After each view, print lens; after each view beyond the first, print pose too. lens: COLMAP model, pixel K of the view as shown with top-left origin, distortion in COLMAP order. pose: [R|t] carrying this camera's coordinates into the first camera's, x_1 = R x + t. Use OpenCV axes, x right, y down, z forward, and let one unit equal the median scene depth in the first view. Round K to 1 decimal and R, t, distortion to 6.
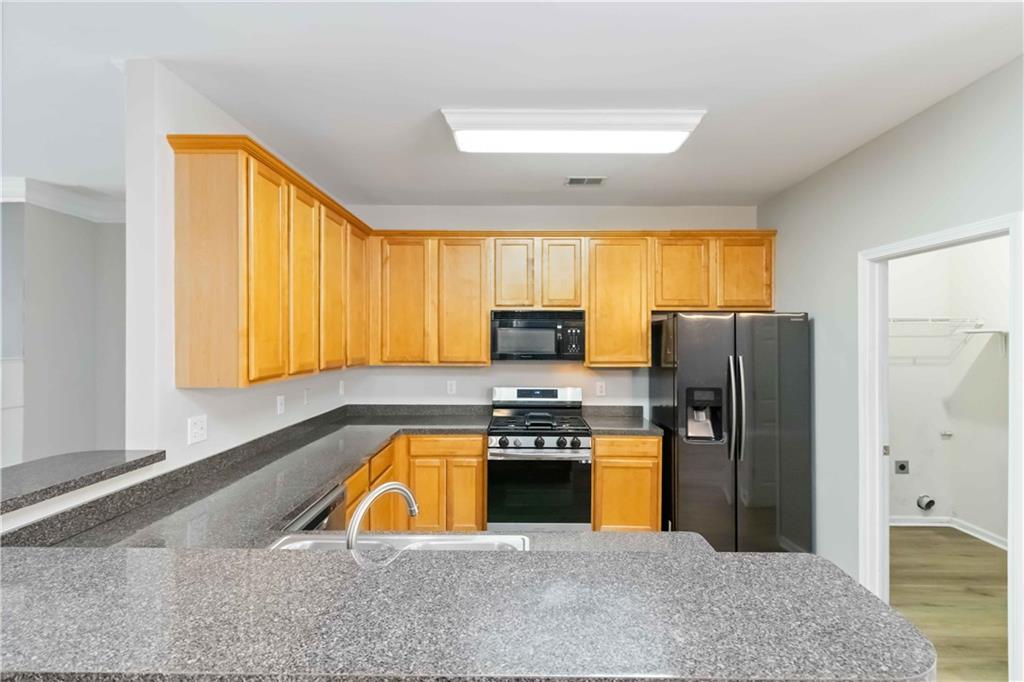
lens RADIAL K [[477.7, 0, 512.0], [0, 477.7, 341.0], [0, 0, 1]] dist [-0.001207, -0.000096]
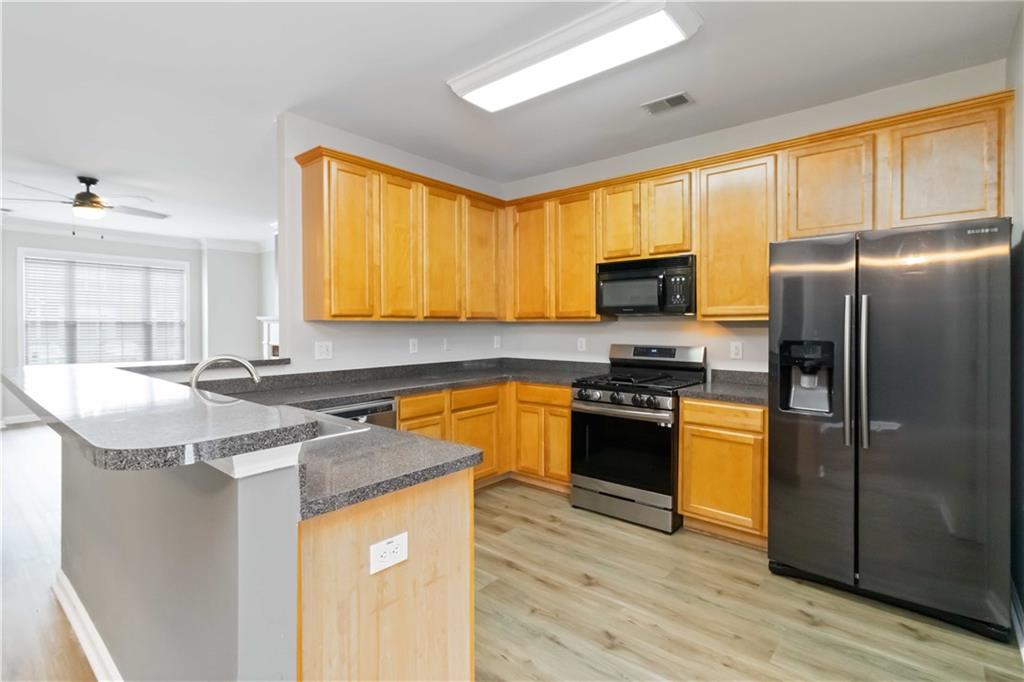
lens RADIAL K [[480.8, 0, 512.7], [0, 480.8, 332.9], [0, 0, 1]] dist [0.004745, 0.000321]
pose [[0.771954, 0.008290, -0.635624, 0.452364], [-0.001318, 0.999934, 0.011440, 0.066917], [0.635677, -0.007994, 0.771914, 0.128278]]
